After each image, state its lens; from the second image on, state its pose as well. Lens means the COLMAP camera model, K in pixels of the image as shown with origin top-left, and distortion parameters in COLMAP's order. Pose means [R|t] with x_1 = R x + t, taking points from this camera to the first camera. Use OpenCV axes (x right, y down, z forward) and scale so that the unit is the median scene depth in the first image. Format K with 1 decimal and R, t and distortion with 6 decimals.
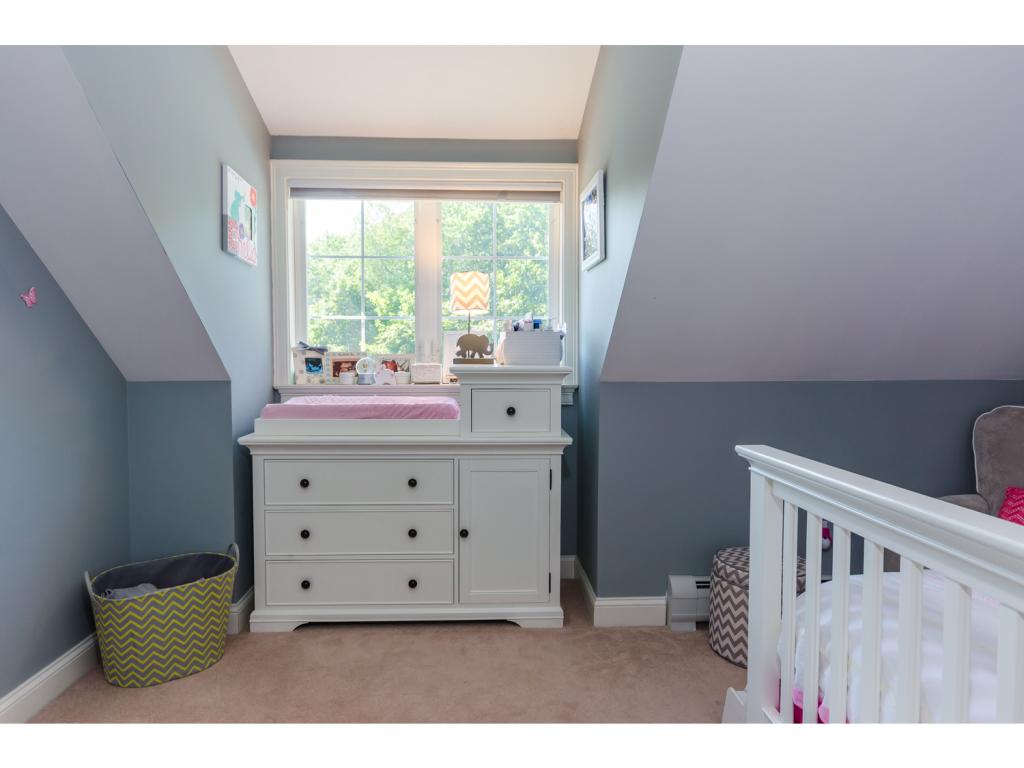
lens RADIAL K [[619.1, 0, 508.5], [0, 619.1, 383.8], [0, 0, 1]] dist [0.015213, 0.001161]
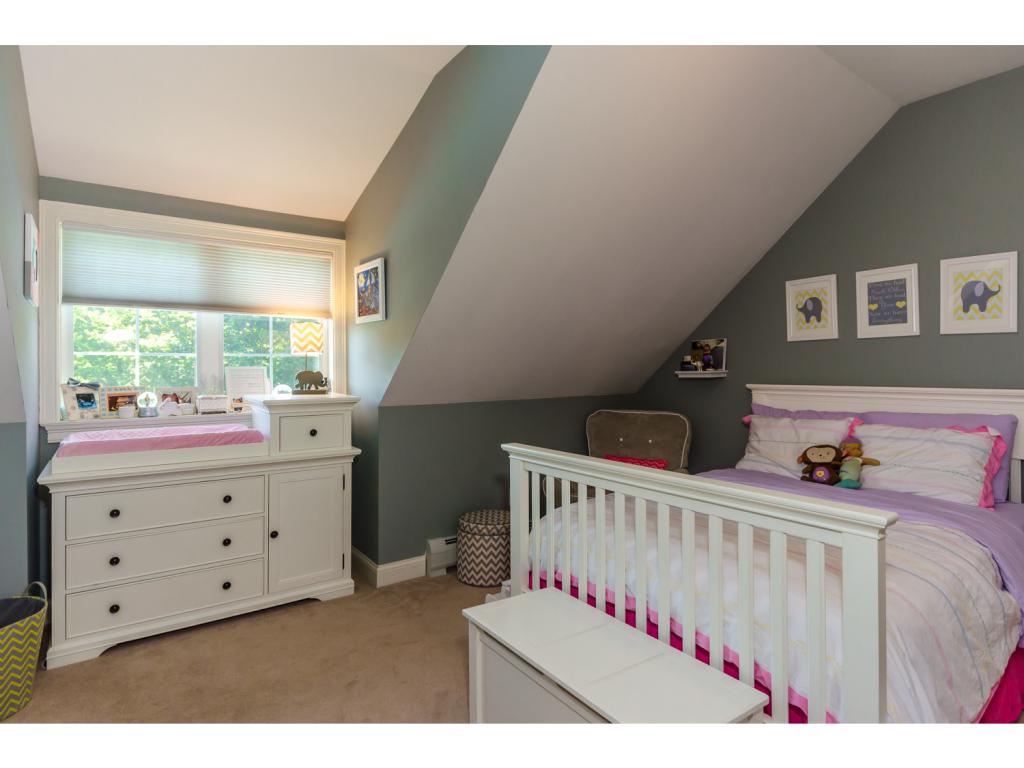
lens RADIAL K [[562.8, 0, 514.6], [0, 562.8, 375.6], [0, 0, 1]] dist [0.023344, -0.002662]
pose [[0.836180, -0.013817, 0.548281, -0.283441], [0.030700, 0.999294, -0.021637, -0.035287], [-0.547595, 0.034925, 0.836014, -0.212864]]
